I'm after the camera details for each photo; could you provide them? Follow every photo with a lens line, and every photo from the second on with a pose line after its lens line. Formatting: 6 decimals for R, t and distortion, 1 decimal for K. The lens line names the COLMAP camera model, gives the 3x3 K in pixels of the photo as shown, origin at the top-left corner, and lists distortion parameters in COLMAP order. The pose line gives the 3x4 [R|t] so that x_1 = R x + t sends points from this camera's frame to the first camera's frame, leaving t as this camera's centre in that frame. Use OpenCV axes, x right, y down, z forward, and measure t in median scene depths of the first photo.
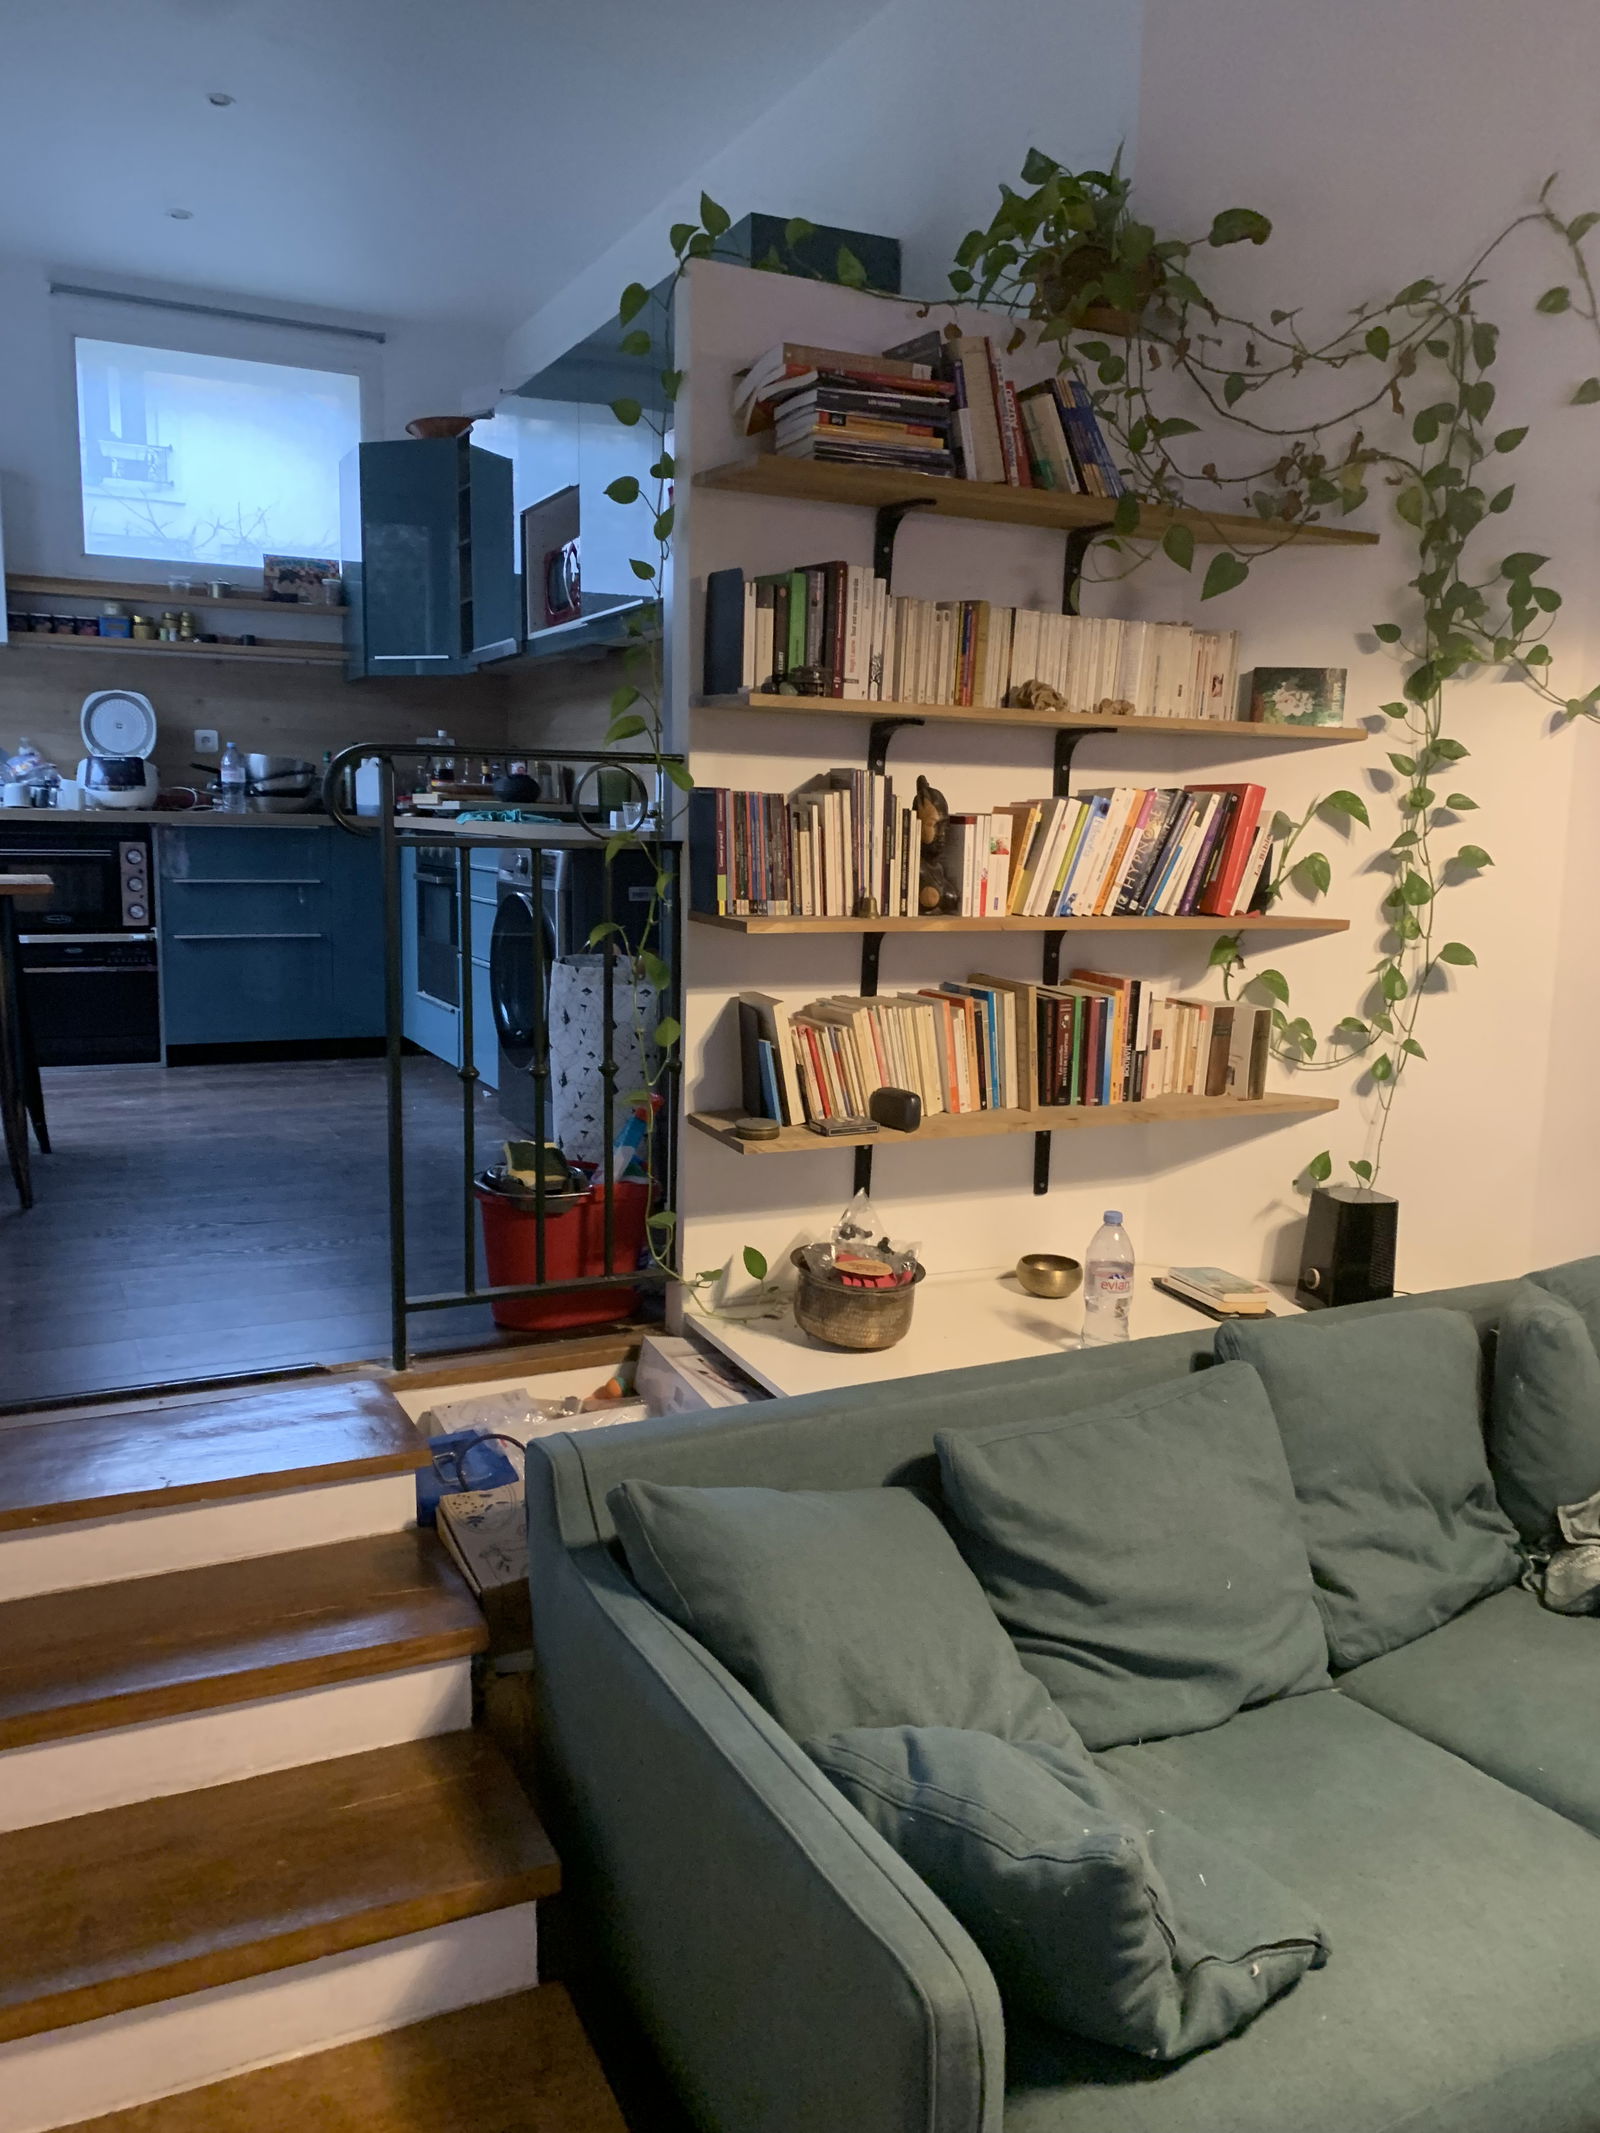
lens RADIAL K [[1635.4, 0, 799.5], [0, 1635.4, 1068.0], [0, 0, 1]] dist [0.011928, -0.014765]
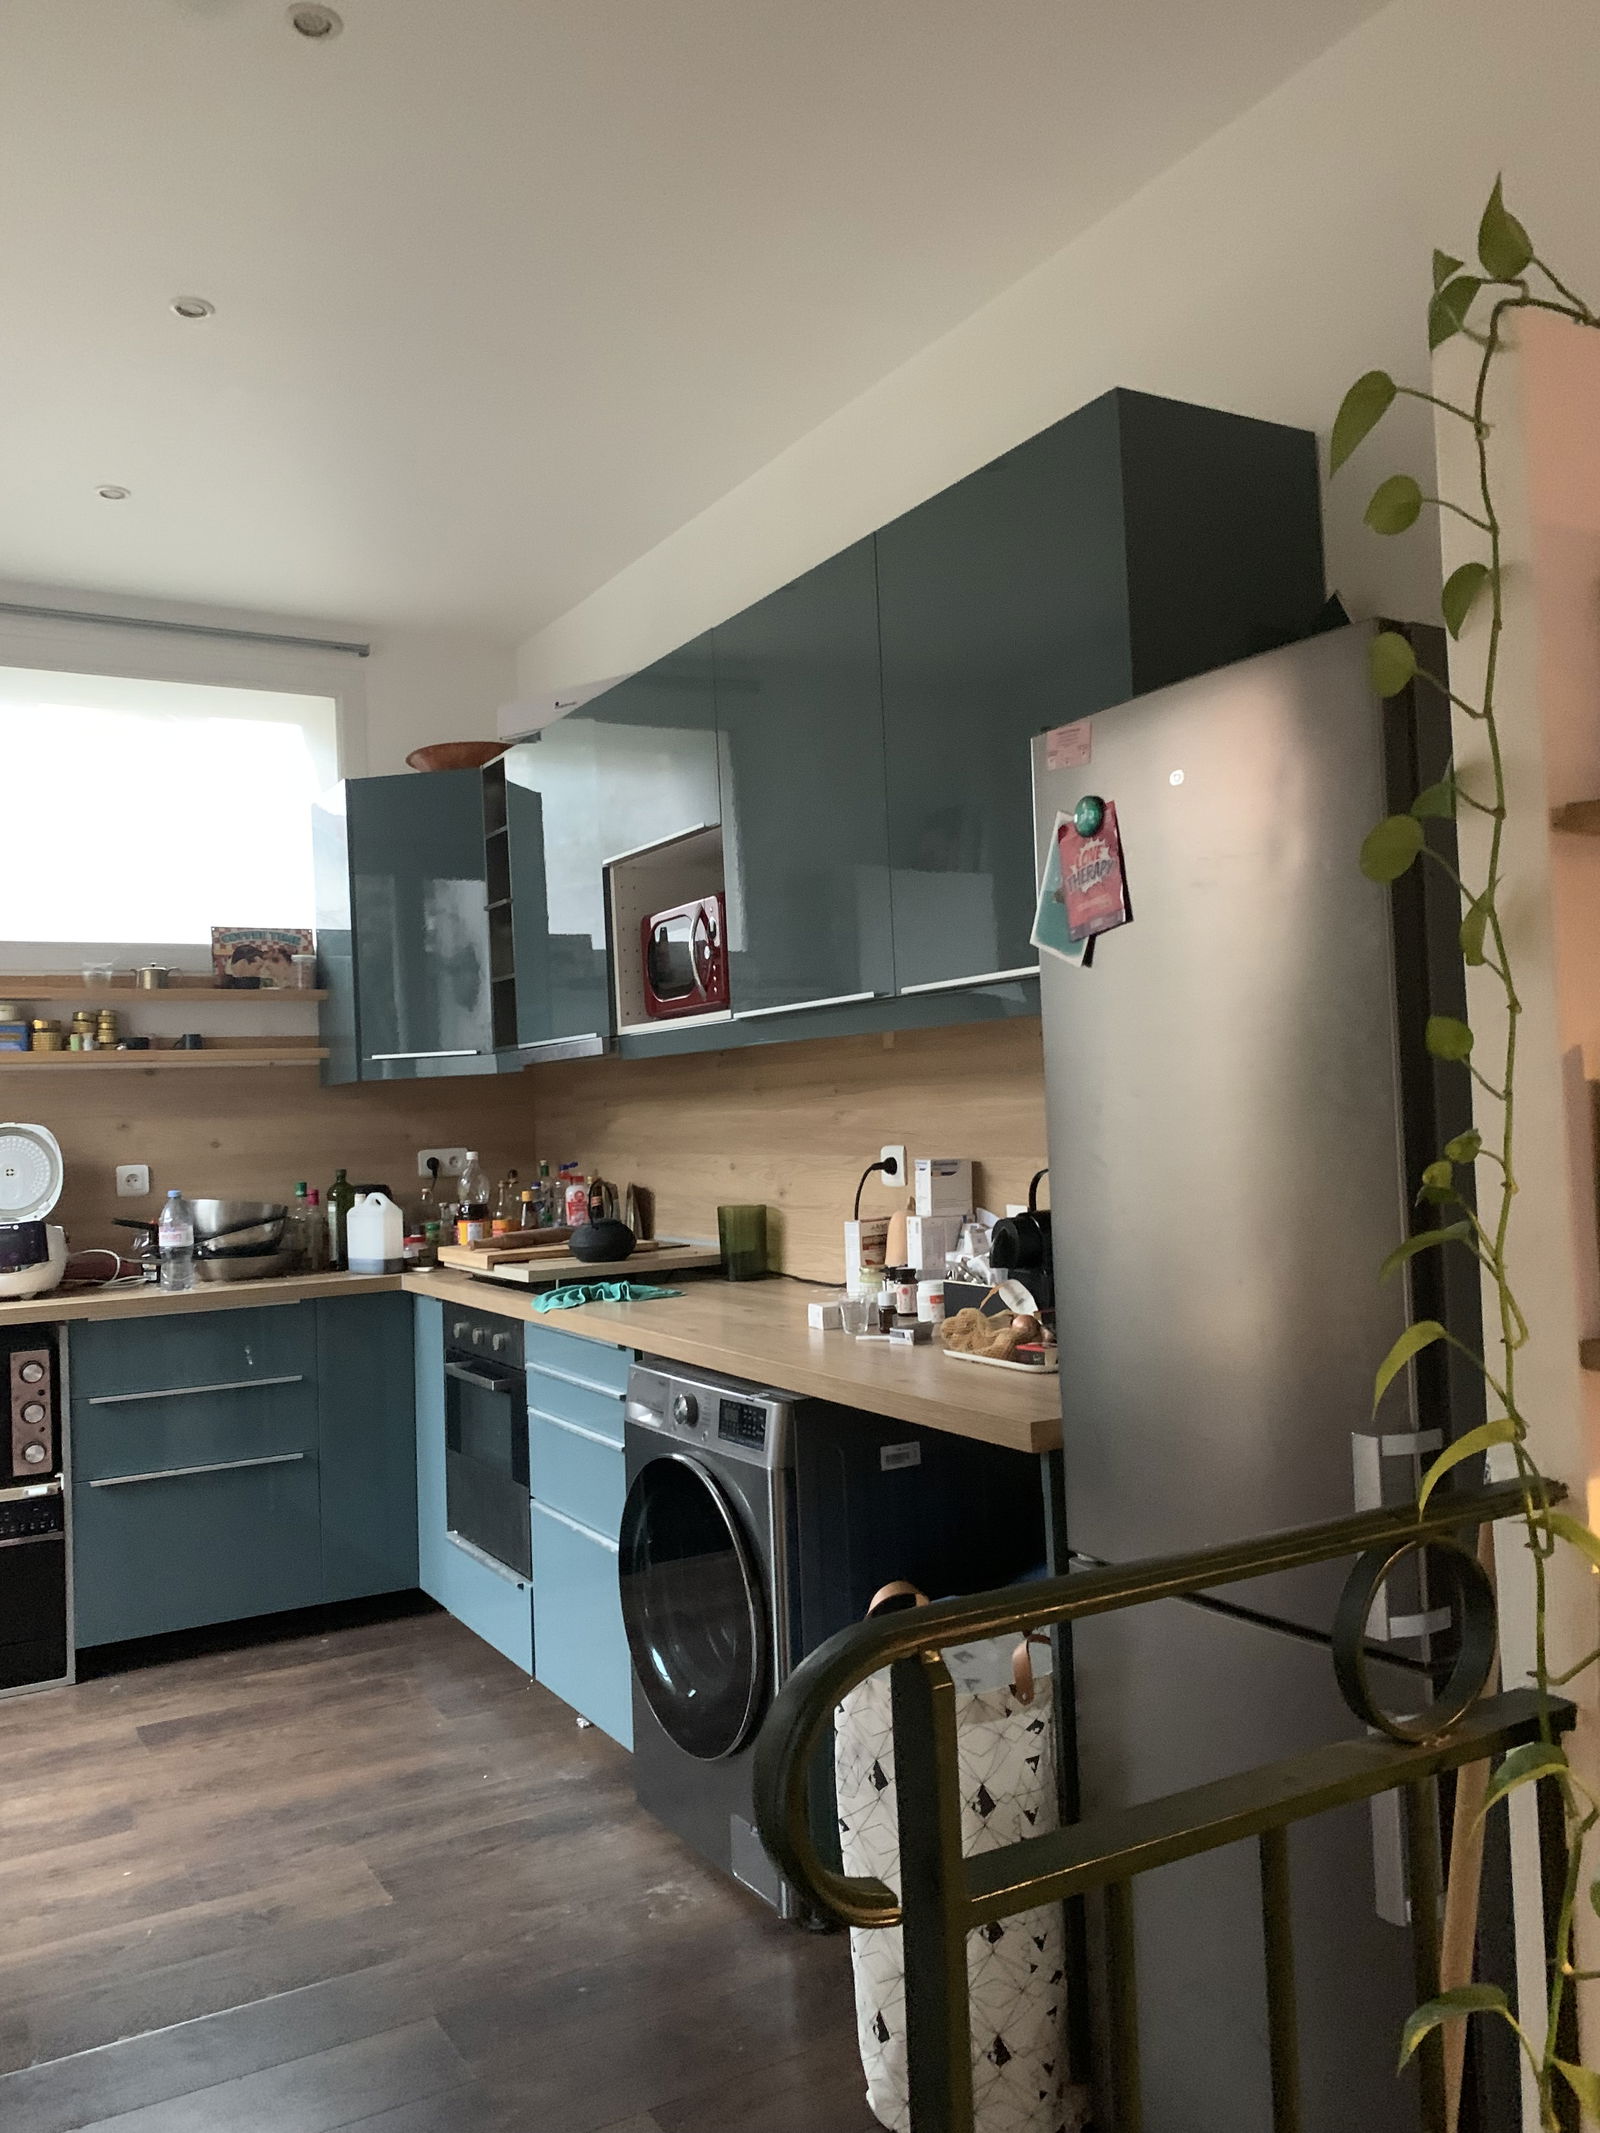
lens RADIAL K [[1635.4, 0, 799.3], [0, 1635.4, 1067.8], [0, 0, 1]] dist [0.011928, -0.014765]
pose [[0.995881, -0.058424, 0.069333, -0.119863], [0.069948, 0.981626, -0.177532, -0.102721], [-0.057687, 0.181650, 0.981670, 0.271521]]
